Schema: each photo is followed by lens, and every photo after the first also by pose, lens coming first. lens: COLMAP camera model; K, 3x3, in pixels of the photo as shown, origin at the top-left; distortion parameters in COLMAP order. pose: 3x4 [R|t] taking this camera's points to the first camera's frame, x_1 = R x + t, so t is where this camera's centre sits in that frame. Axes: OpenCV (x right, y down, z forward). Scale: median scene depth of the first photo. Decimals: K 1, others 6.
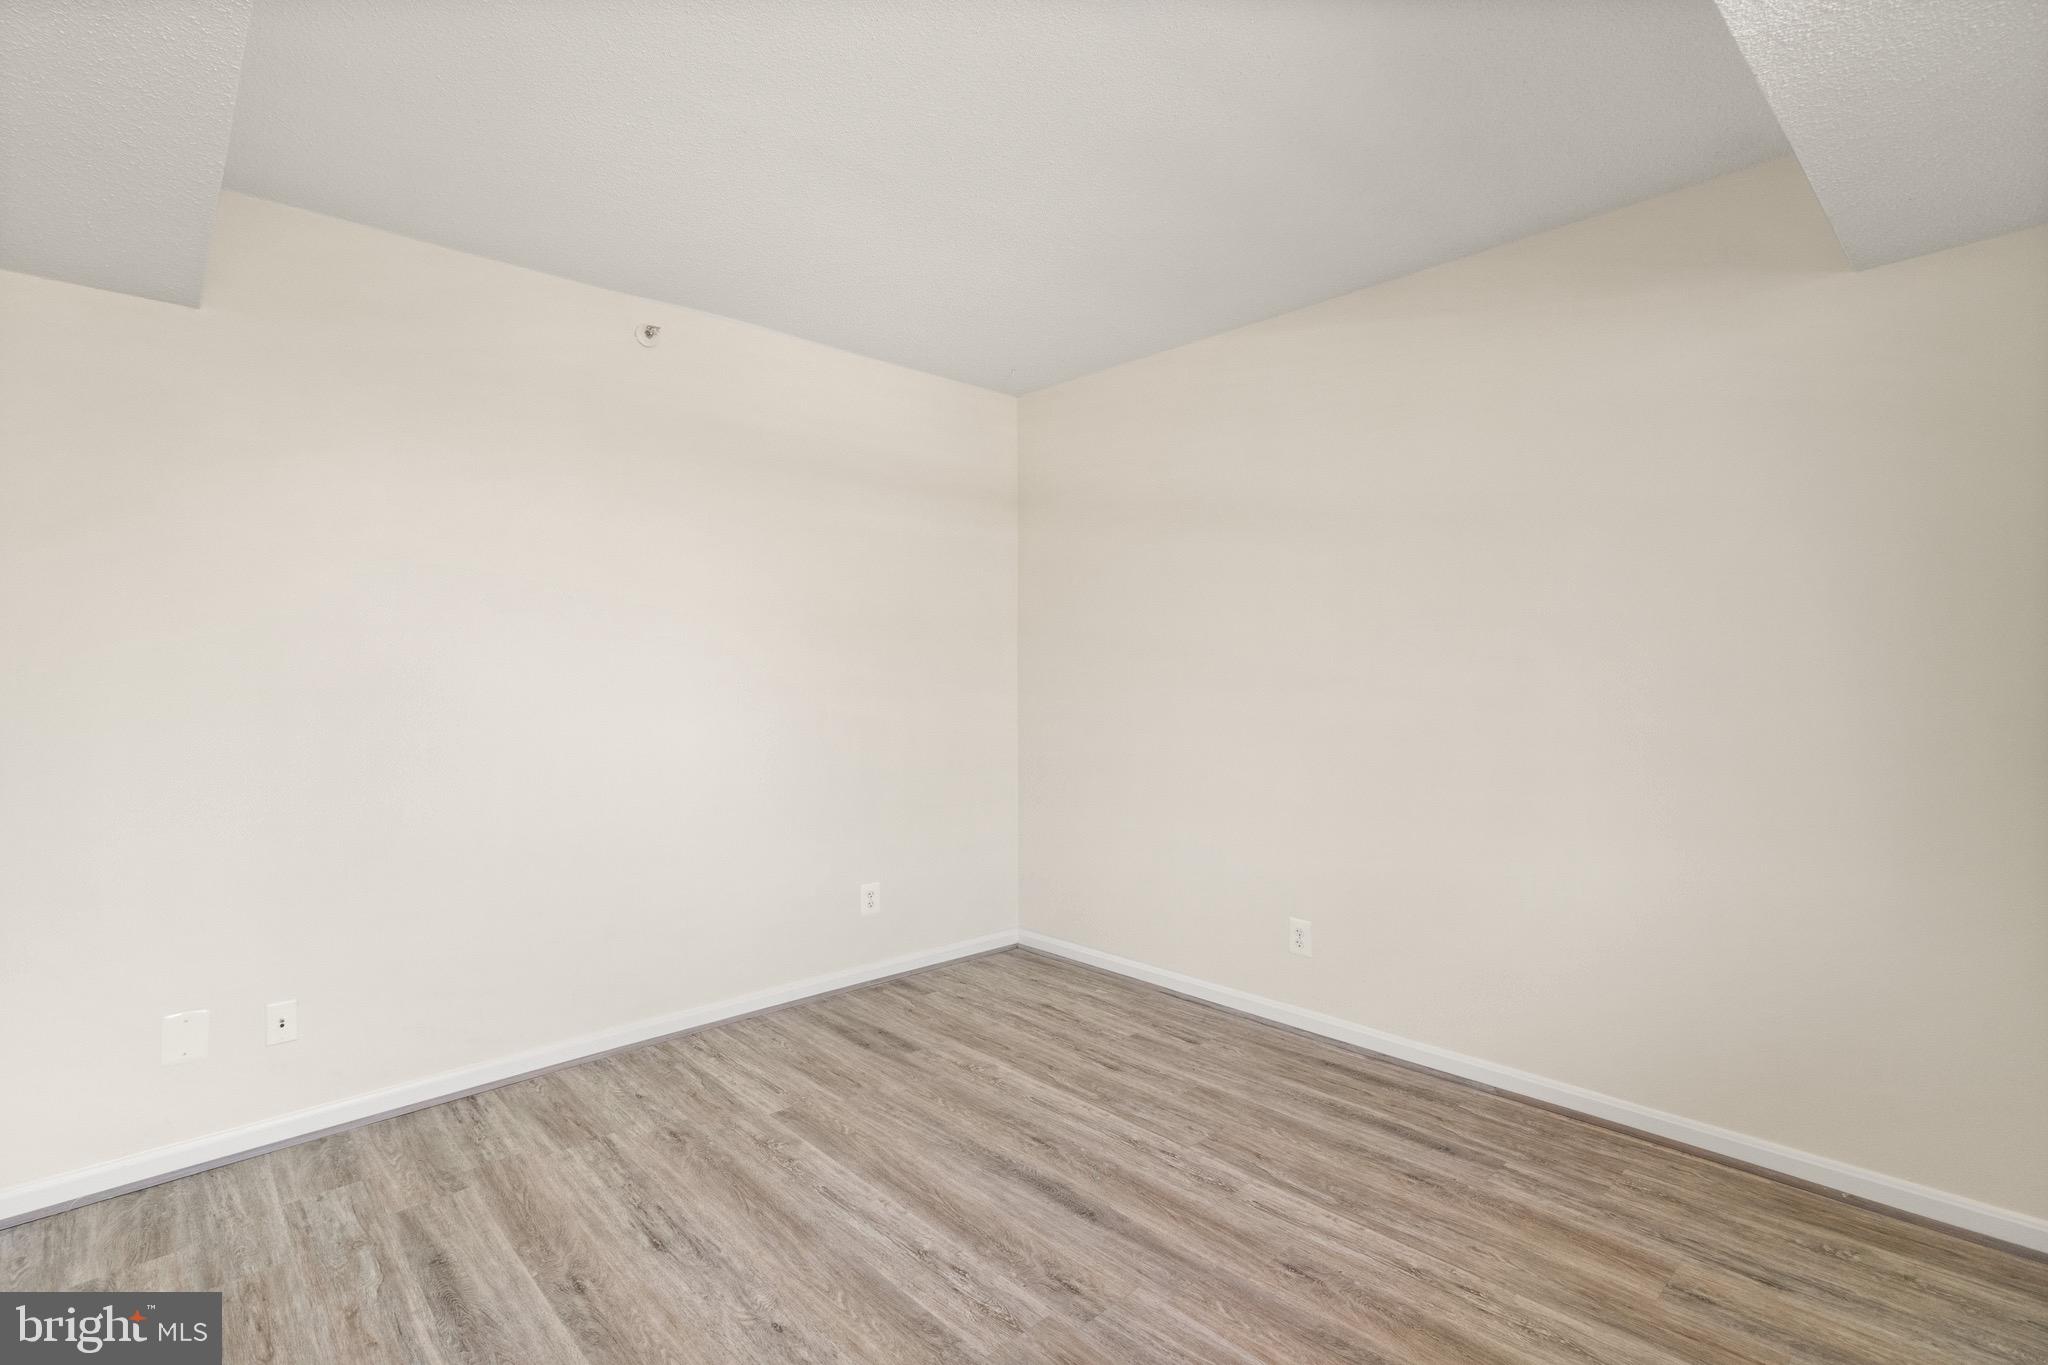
lens RADIAL K [[958.7, 0, 1015.8], [0, 958.7, 678.8], [0, 0, 1]] dist [0.000663, 0.001161]
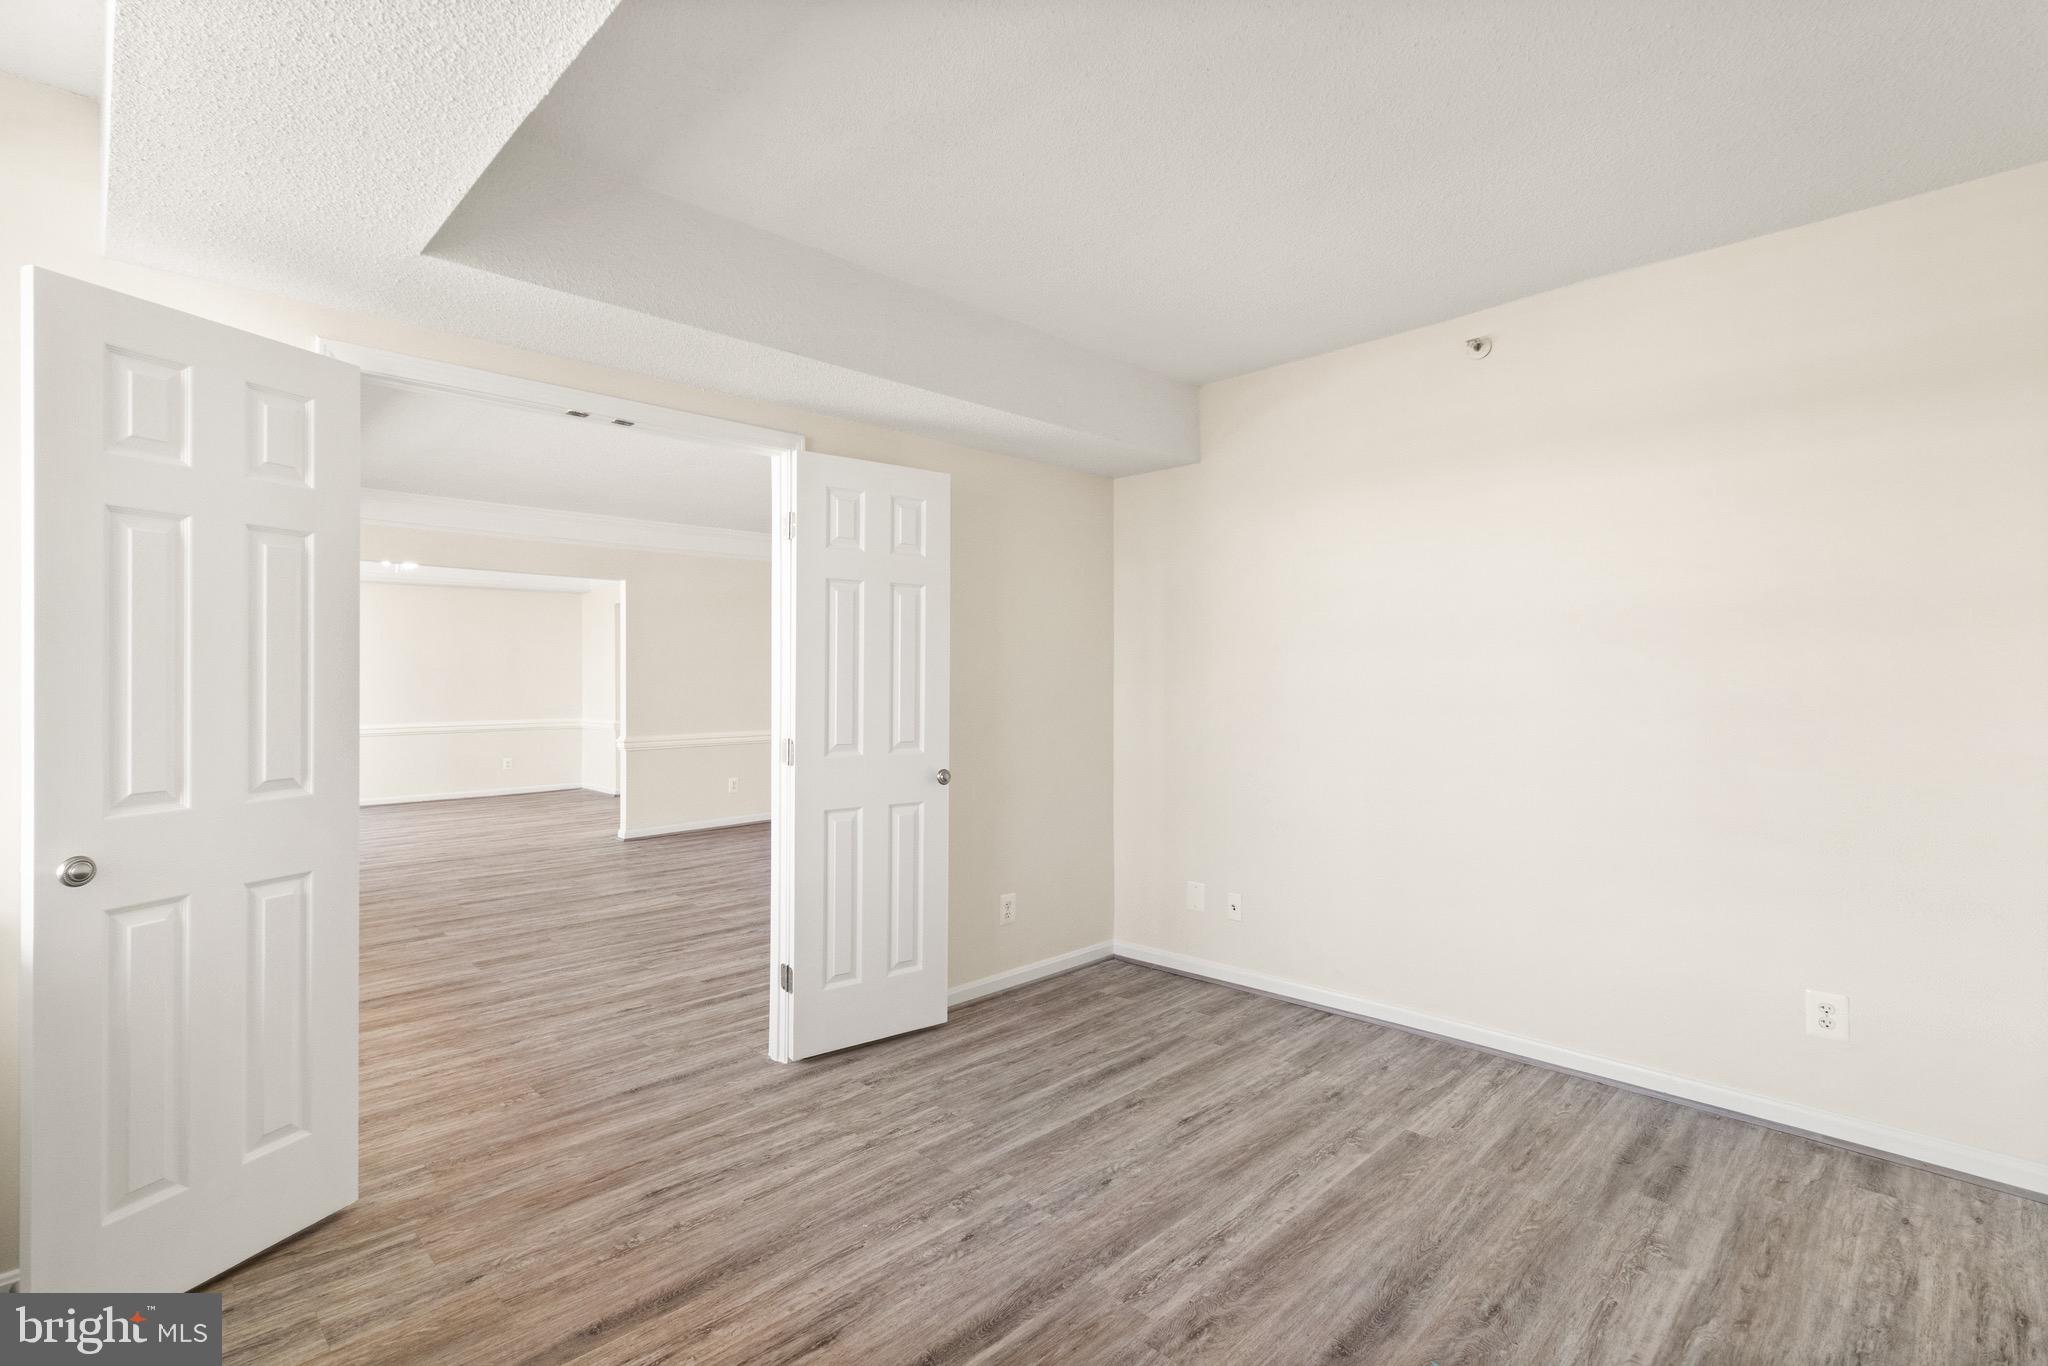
lens RADIAL K [[958.7, 0, 1012.6], [0, 958.7, 676.2], [0, 0, 1]] dist [0.000663, 0.001161]
pose [[0.018078, 0.000021, -0.999837, 0.737500], [-0.003792, 0.999993, -0.000047, -0.011822], [0.999829, 0.003793, 0.018078, 0.585253]]
